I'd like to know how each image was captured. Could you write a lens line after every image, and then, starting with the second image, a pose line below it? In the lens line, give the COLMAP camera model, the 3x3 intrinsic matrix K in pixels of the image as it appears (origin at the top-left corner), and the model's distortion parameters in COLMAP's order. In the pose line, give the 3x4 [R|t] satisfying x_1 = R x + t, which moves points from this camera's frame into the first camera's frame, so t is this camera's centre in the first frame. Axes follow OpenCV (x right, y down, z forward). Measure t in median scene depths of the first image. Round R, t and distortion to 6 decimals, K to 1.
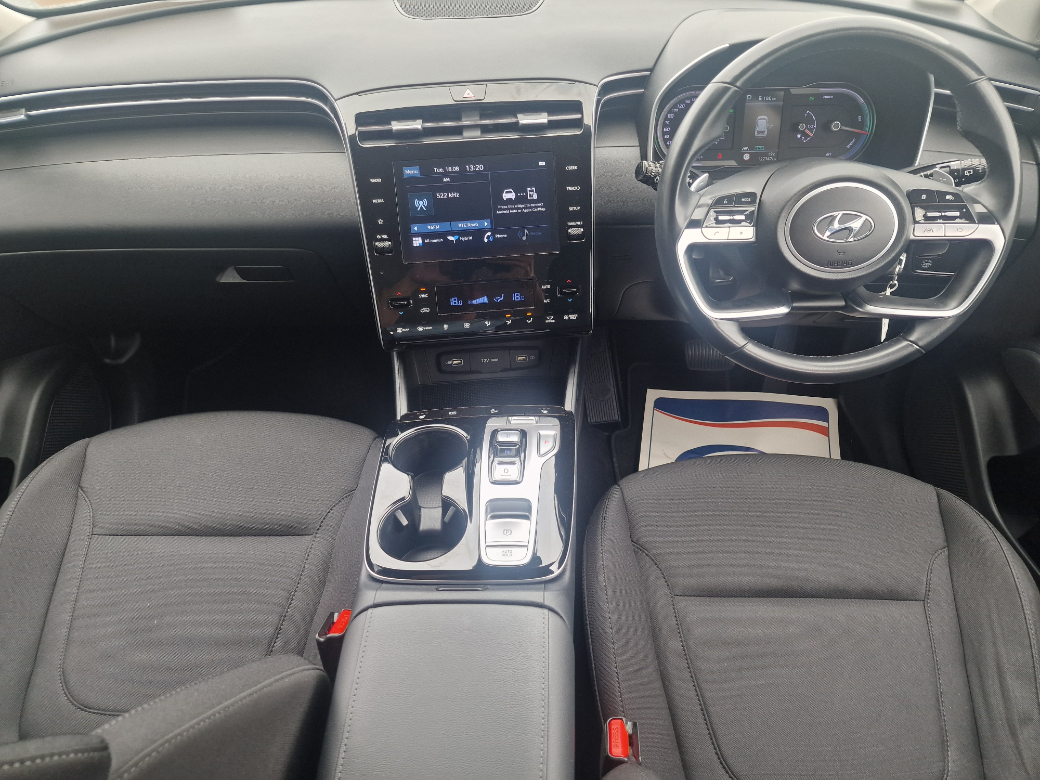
lens RADIAL K [[697.9, 0, 520.0], [0, 697.9, 390.0], [0, 0, 1]] dist [0.005943, -0.004153]
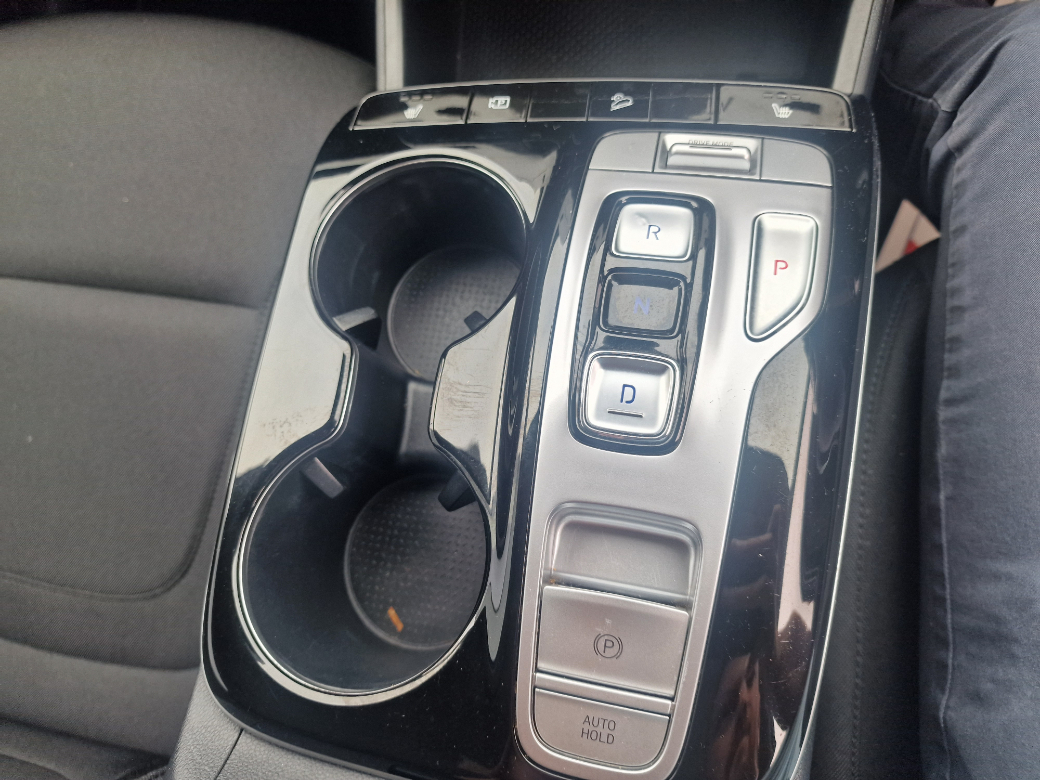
lens RADIAL K [[697.9, 0, 520.0], [0, 697.9, 390.0], [0, 0, 1]] dist [0.005943, -0.004153]
pose [[0.981511, 0.111609, -0.155496, -0.017207], [0.000114, 0.812055, 0.583581, -0.052105], [0.191404, -0.572809, 0.797029, 0.632168]]
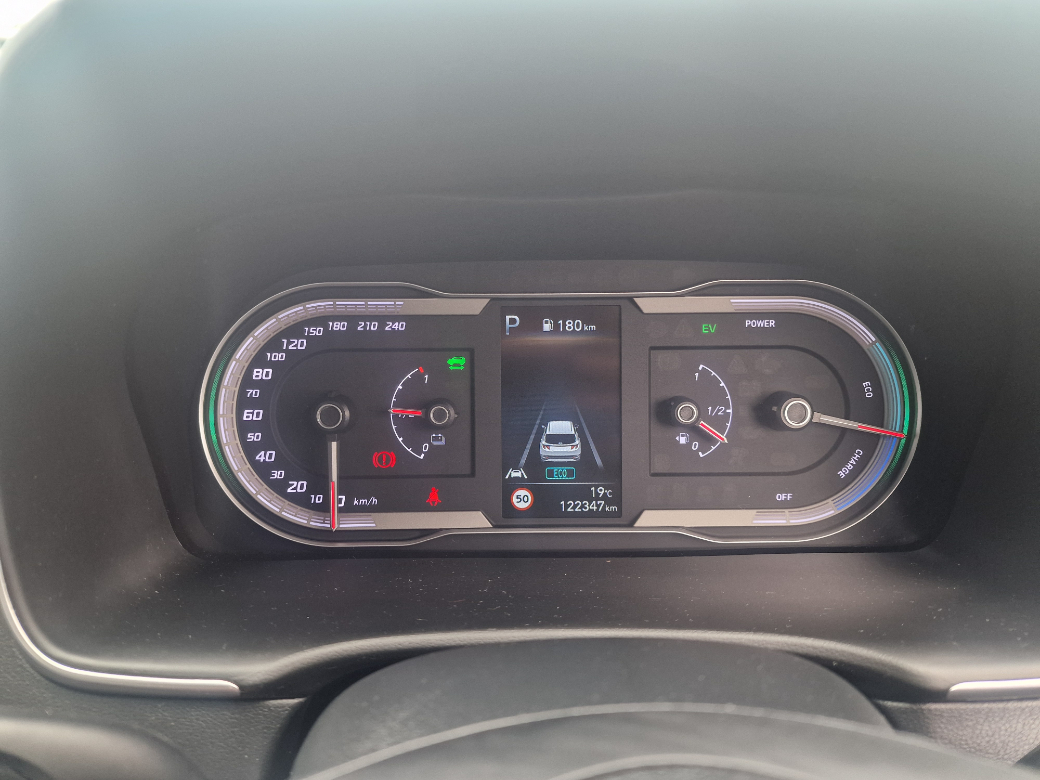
lens RADIAL K [[669.8, 0, 520.0], [0, 669.8, 390.0], [0, 0, 1]] dist [0.064260, -0.000877]
pose [[0.998468, 0.009797, 0.054456, 0.348804], [0.005561, 0.961449, -0.274928, -0.339633], [-0.055050, 0.274810, 0.959921, 0.796795]]
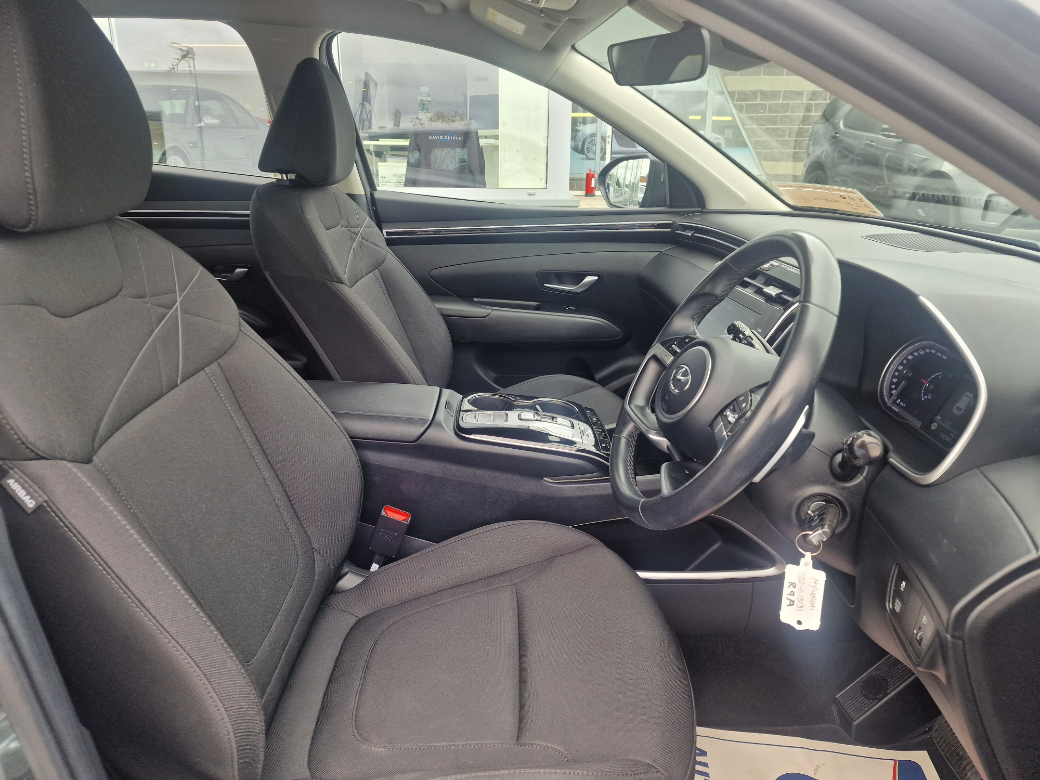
lens RADIAL K [[697.9, 0, 520.0], [0, 697.9, 390.0], [0, 0, 1]] dist [0.005943, -0.004153]
pose [[0.041255, 0.369787, -0.928200, 1.228498], [-0.682534, 0.688882, 0.244108, -0.258214], [0.729688, 0.623458, 0.280812, 0.413713]]
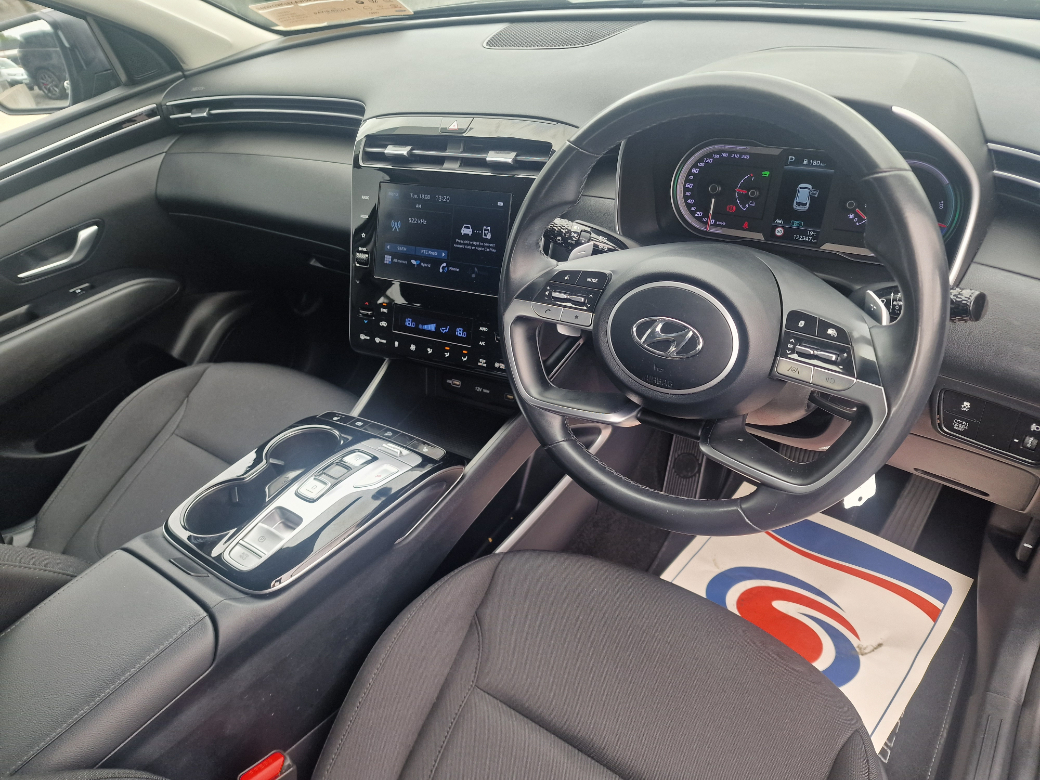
lens RADIAL K [[697.9, 0, 520.0], [0, 697.9, 390.0], [0, 0, 1]] dist [0.005943, -0.004153]
pose [[0.823985, 0.272582, -0.496736, 0.598686], [-0.276828, 0.958593, 0.066823, -0.149642], [0.494383, 0.082449, 0.865325, 0.201677]]
